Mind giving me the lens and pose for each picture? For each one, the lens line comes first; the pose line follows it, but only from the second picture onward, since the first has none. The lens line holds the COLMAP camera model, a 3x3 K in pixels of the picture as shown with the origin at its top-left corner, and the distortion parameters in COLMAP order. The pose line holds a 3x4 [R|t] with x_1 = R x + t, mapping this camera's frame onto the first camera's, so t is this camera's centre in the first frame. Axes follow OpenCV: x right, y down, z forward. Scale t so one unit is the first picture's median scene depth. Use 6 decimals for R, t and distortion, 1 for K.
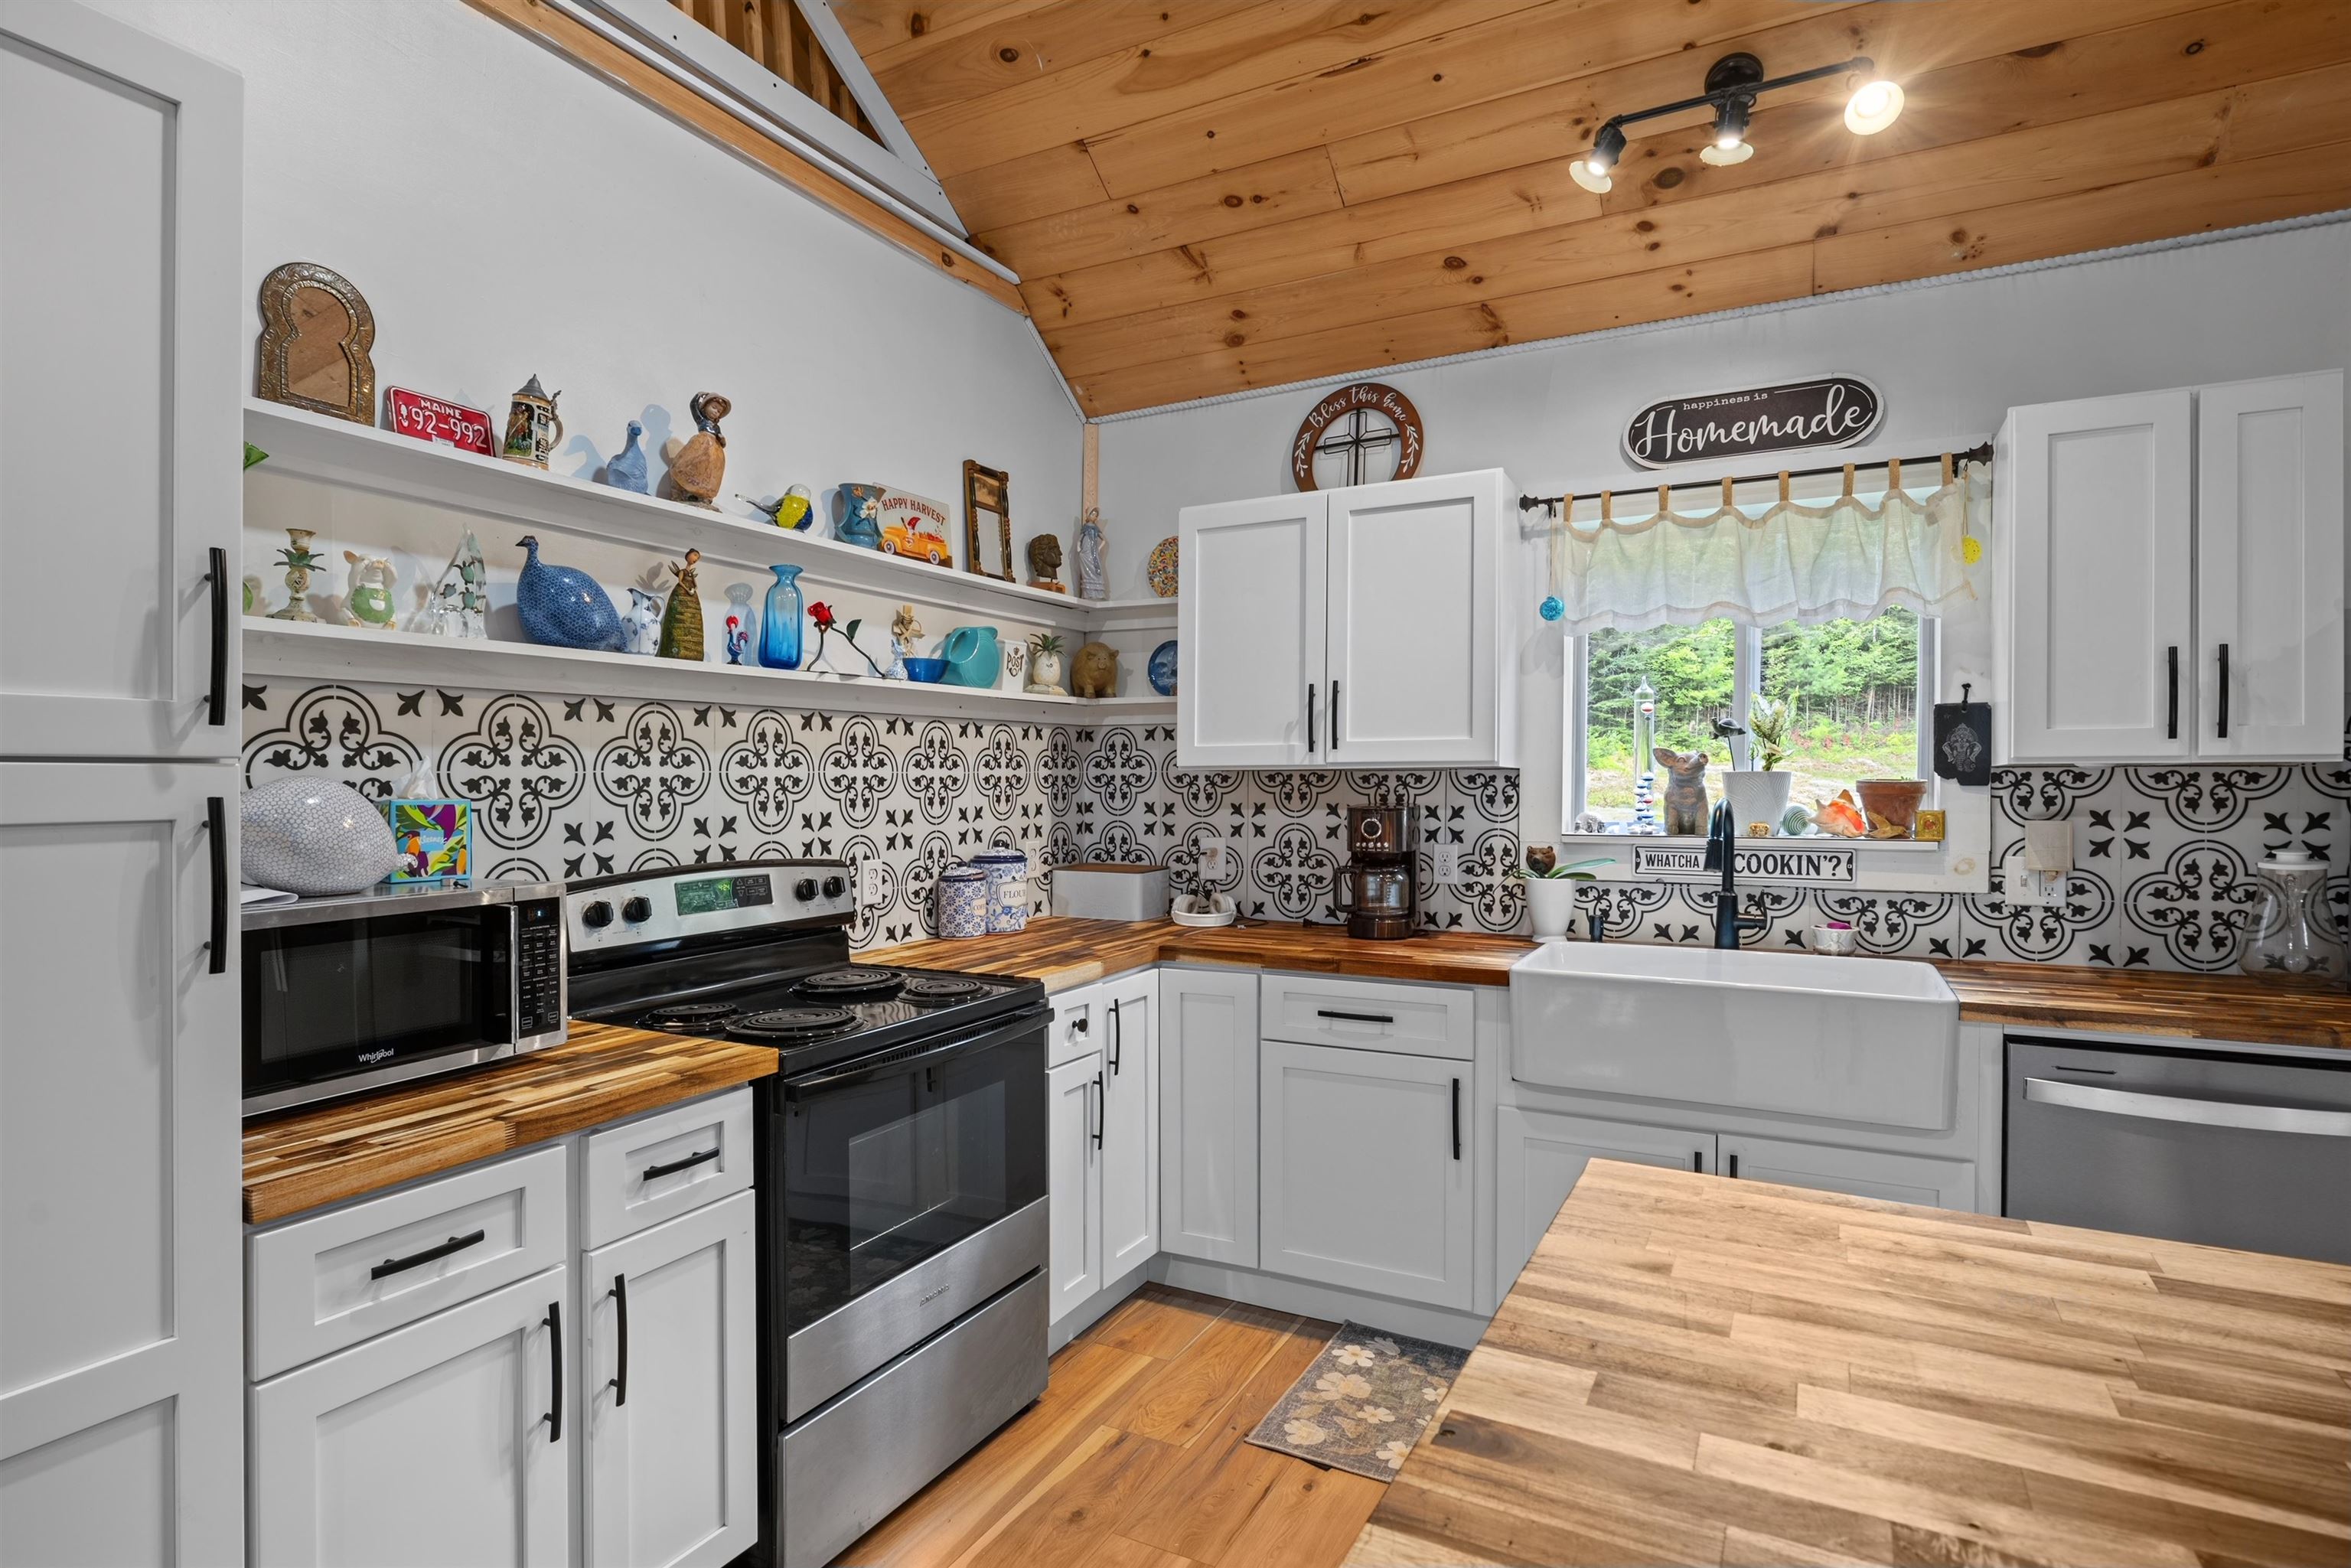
lens RADIAL K [[1181.3, 0, 1170.5], [0, 1181.3, 780.6], [0, 0, 1]] dist [-0.013516, 0.000481]
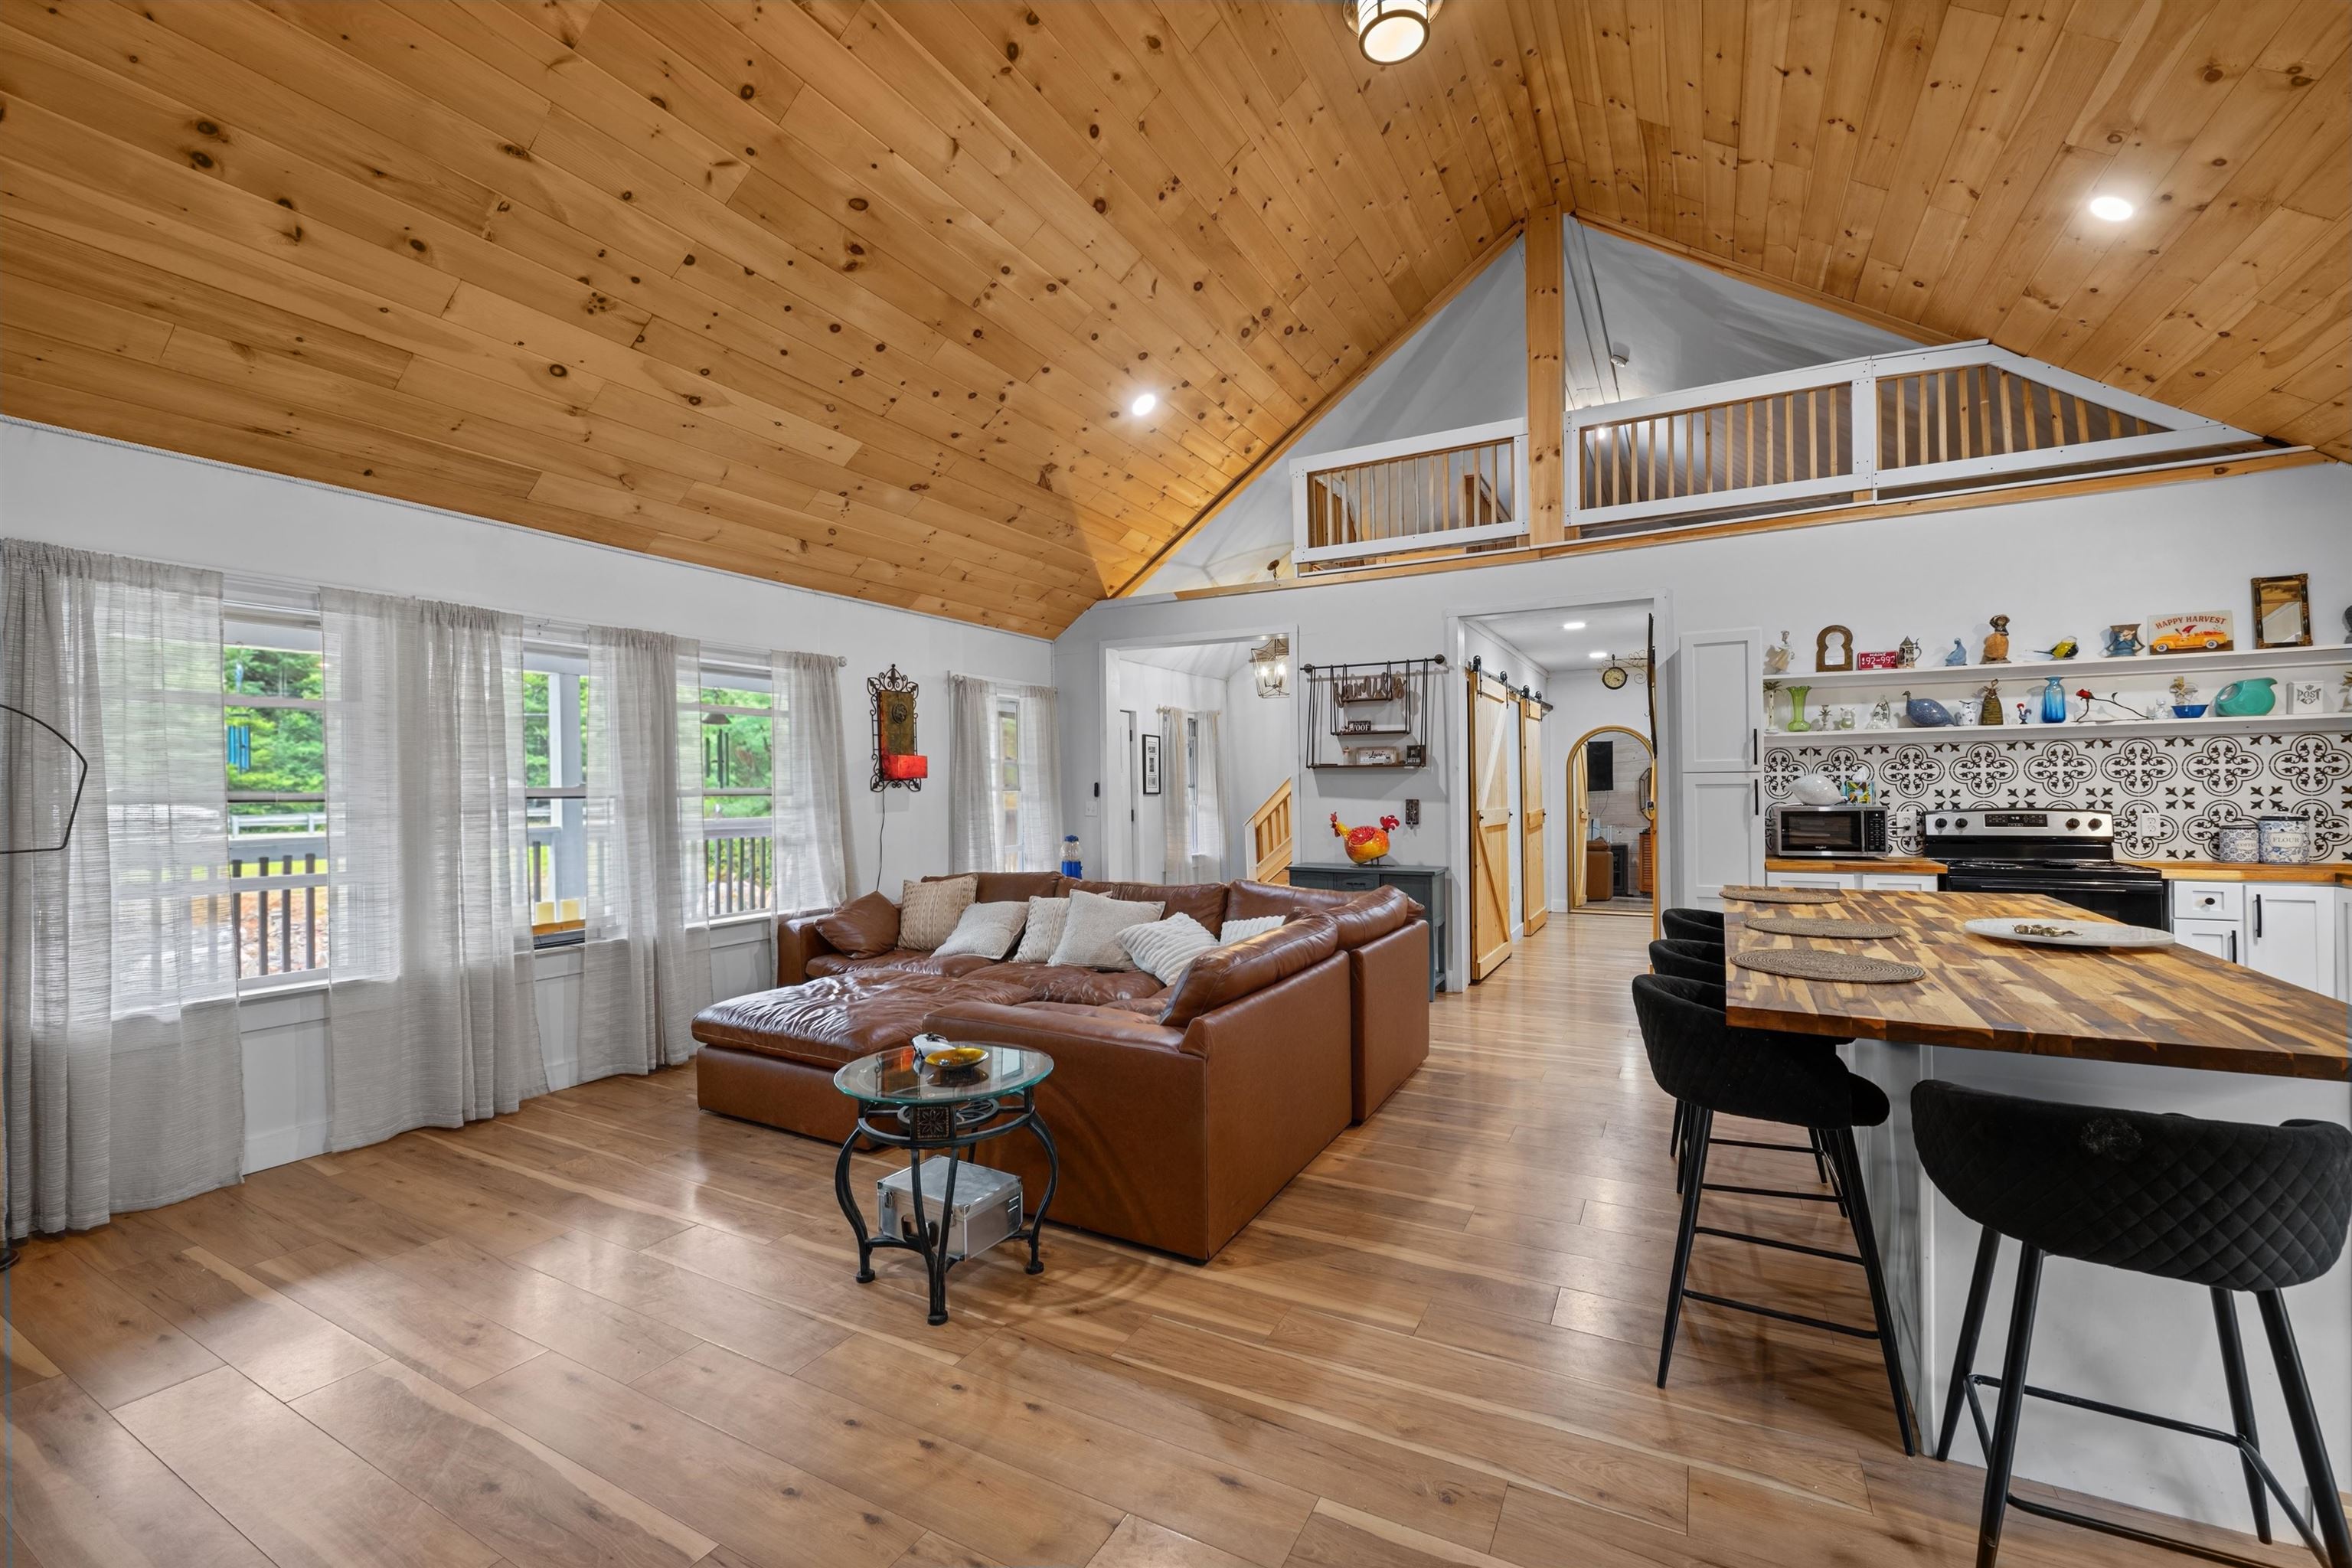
lens RADIAL K [[962.8, 0, 1176.8], [0, 962.8, 781.0], [0, 0, 1]] dist [-0.009007, -0.000214]
pose [[-0.009158, -0.003876, -0.999951, 1.368929], [0.009693, 0.999945, -0.003965, 0.005937], [0.999911, -0.009729, -0.009120, -0.591111]]
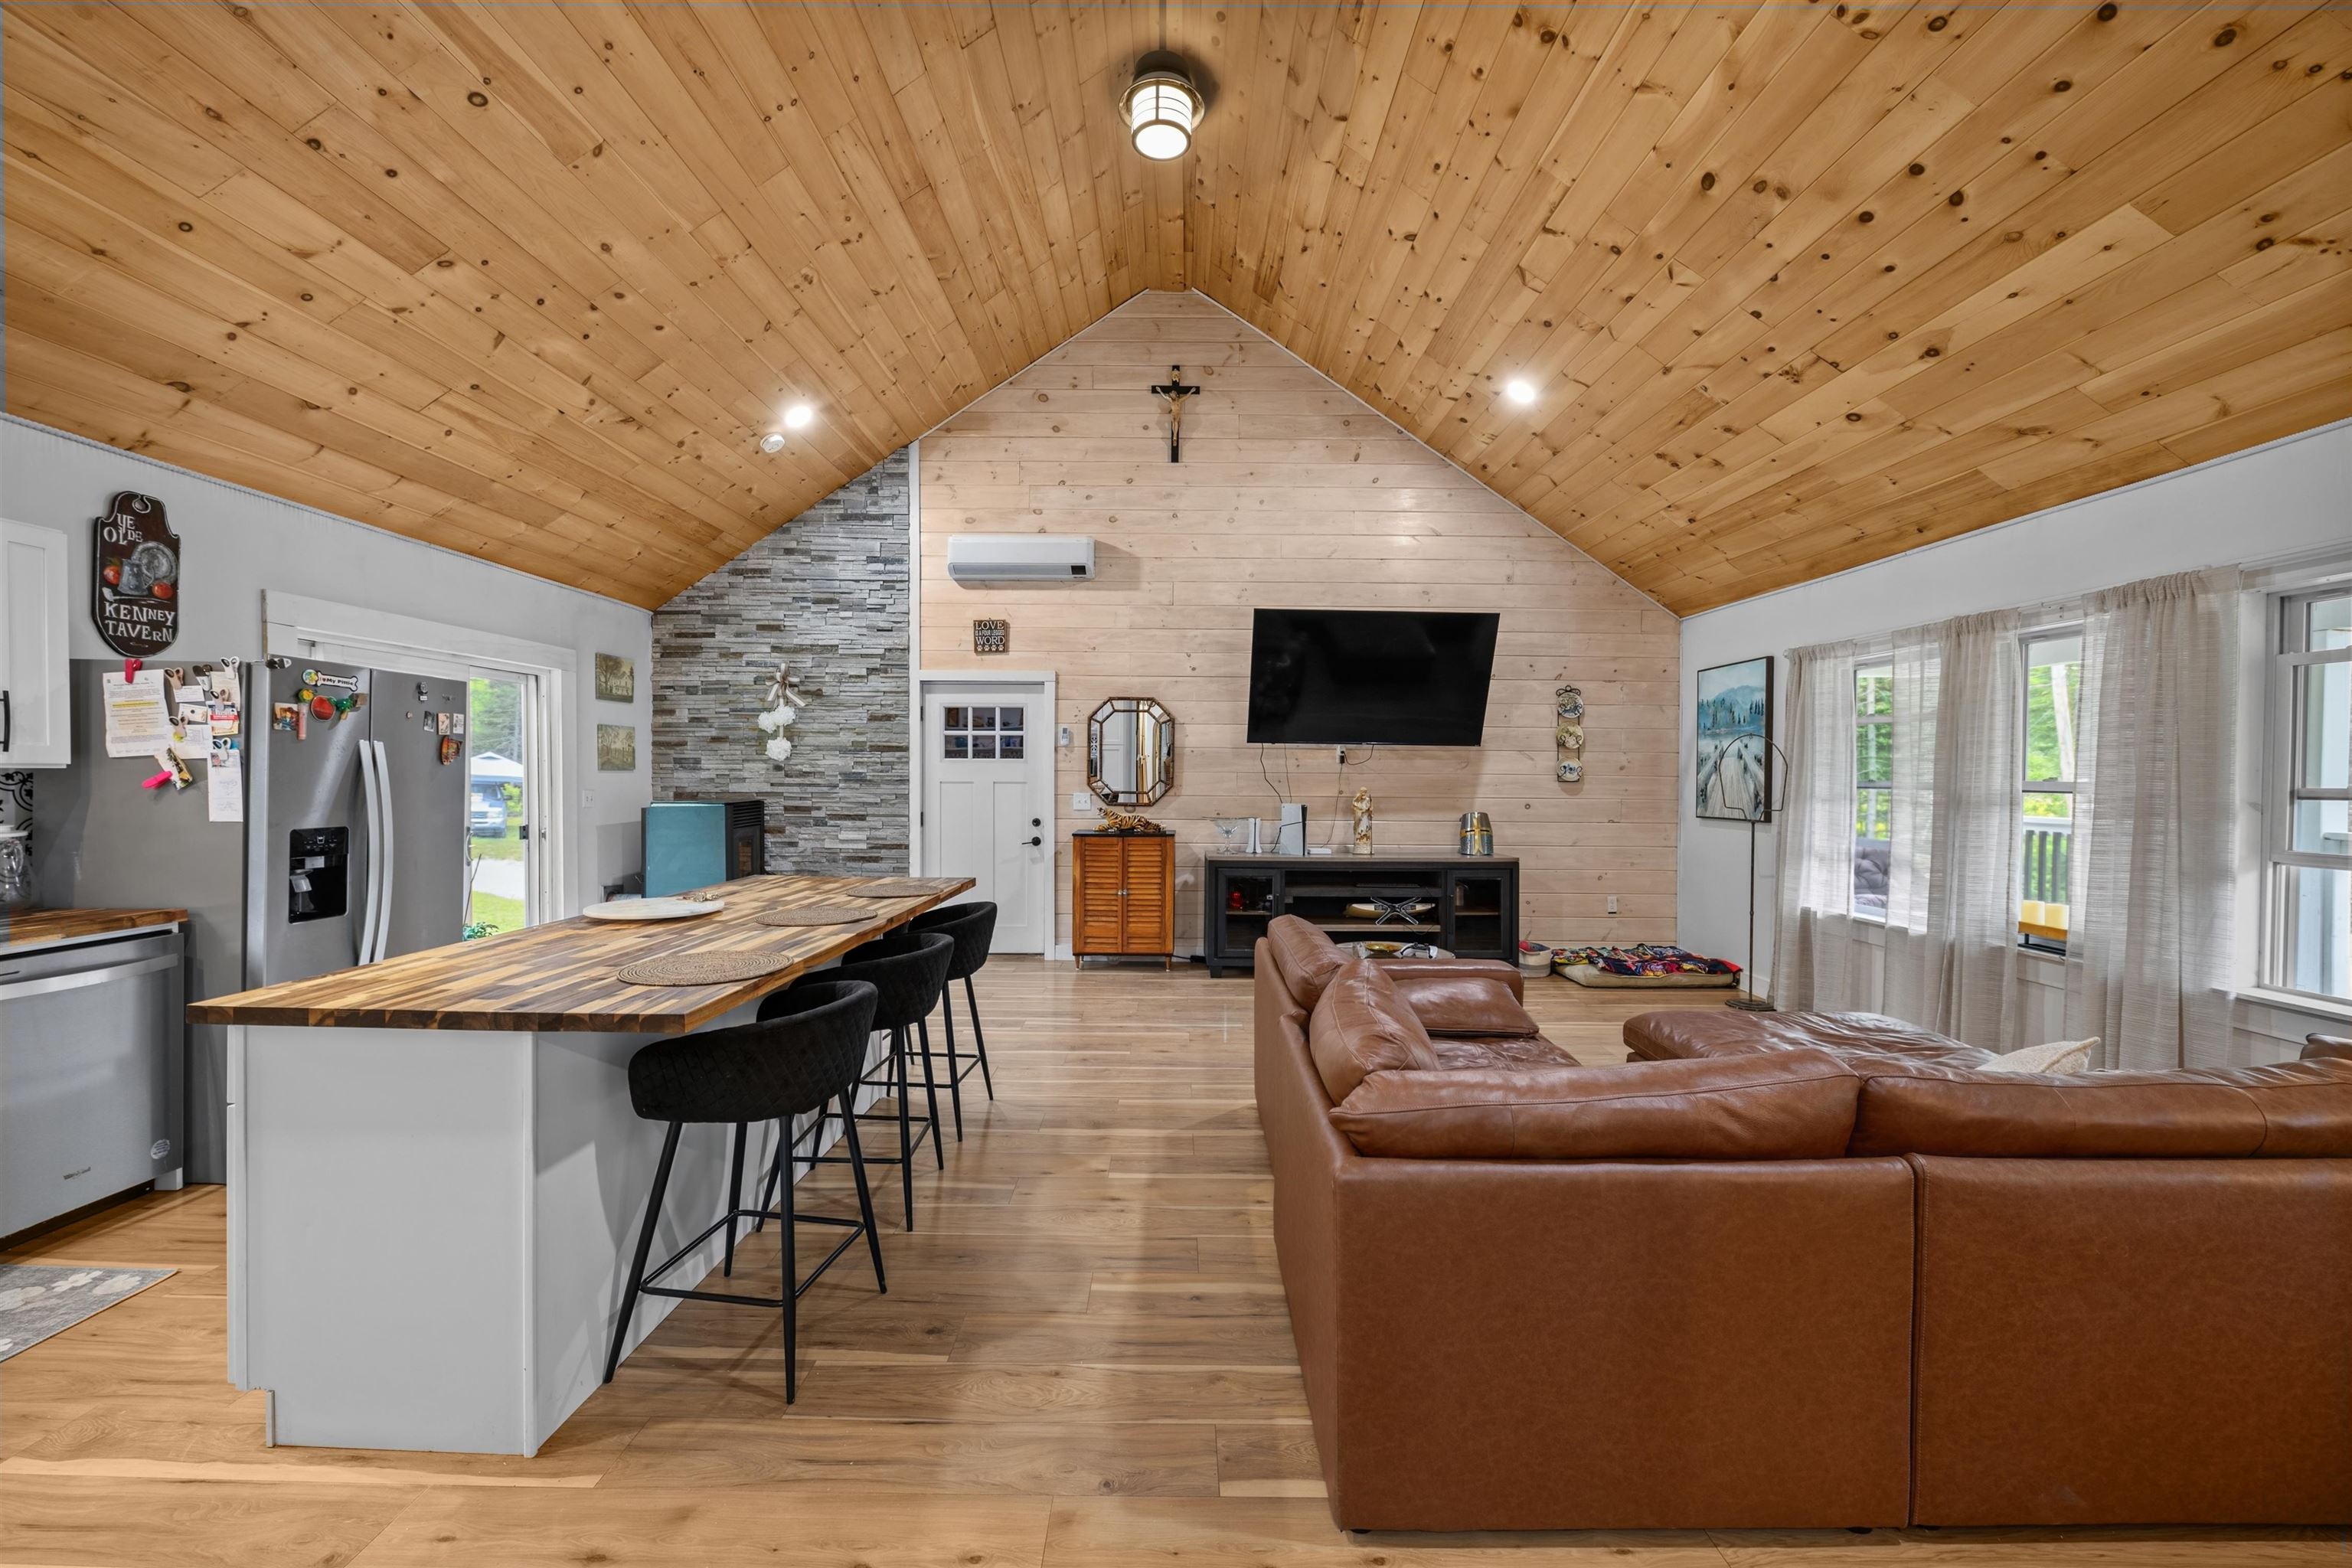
lens RADIAL K [[947.8, 0, 1180.5], [0, 947.8, 784.5], [0, 0, 1]] dist [-0.006565, -0.000913]
pose [[-0.475545, -0.009719, 0.879638, -0.723937], [-0.002548, 0.999950, 0.009671, -0.007347], [-0.879688, 0.002358, -0.475546, 0.182307]]
